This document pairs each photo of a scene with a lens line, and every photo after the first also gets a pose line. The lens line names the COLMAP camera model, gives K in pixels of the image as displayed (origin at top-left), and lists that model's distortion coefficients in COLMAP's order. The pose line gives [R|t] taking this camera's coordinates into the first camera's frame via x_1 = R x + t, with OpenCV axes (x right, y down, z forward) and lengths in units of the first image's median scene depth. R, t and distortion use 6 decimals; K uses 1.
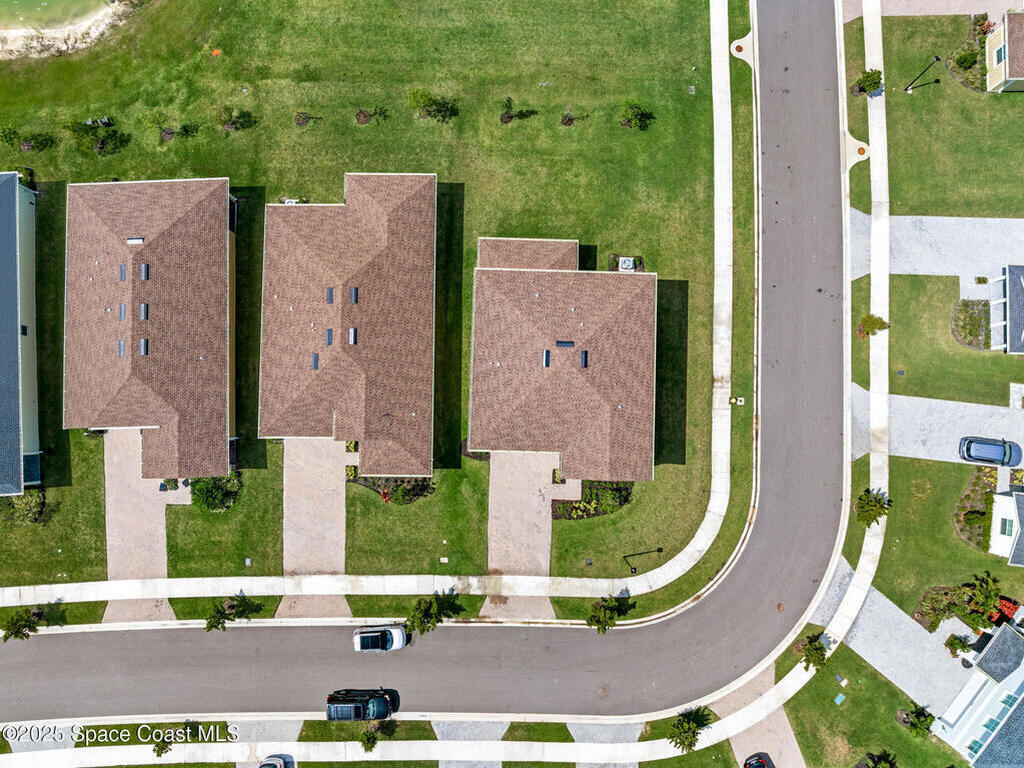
lens RADIAL K [[722.7, 0, 515.6], [0, 722.7, 381.2], [0, 0, 1]] dist [-0.026201, -0.023973]
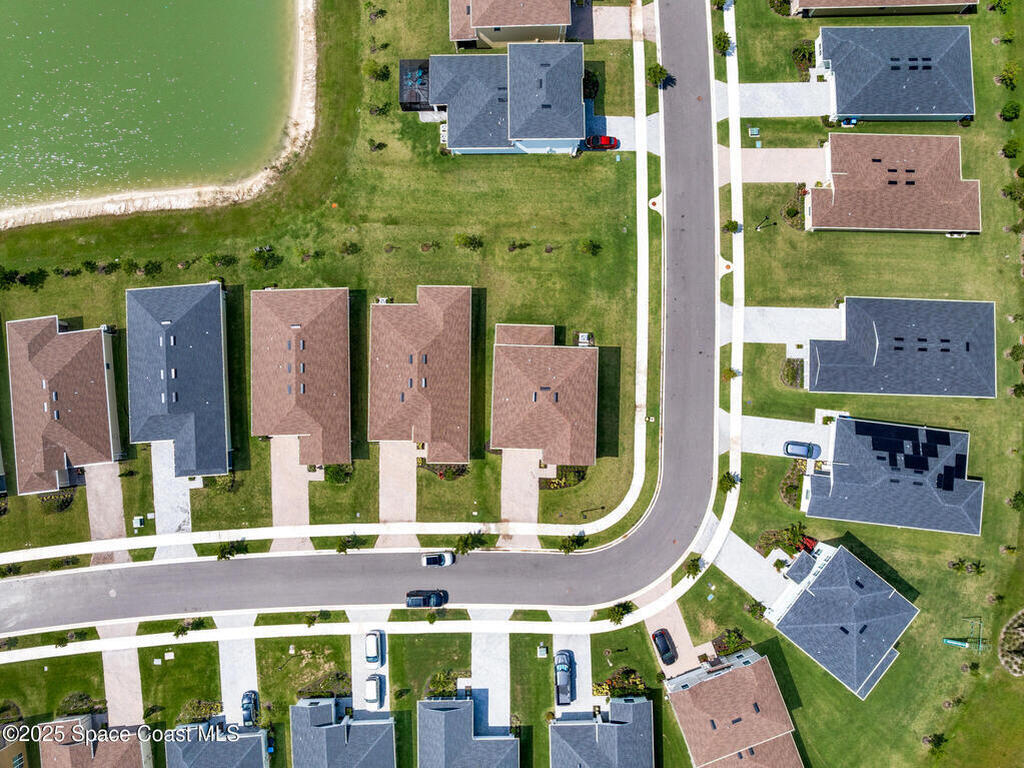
lens RADIAL K [[722.7, 0, 515.6], [0, 722.7, 381.2], [0, 0, 1]] dist [-0.026201, -0.023973]
pose [[0.999999, 0.000881, -0.000855, -0.002786], [-0.000883, 0.999998, -0.001927, -0.058082], [0.000854, 0.001928, 0.999998, -0.685348]]
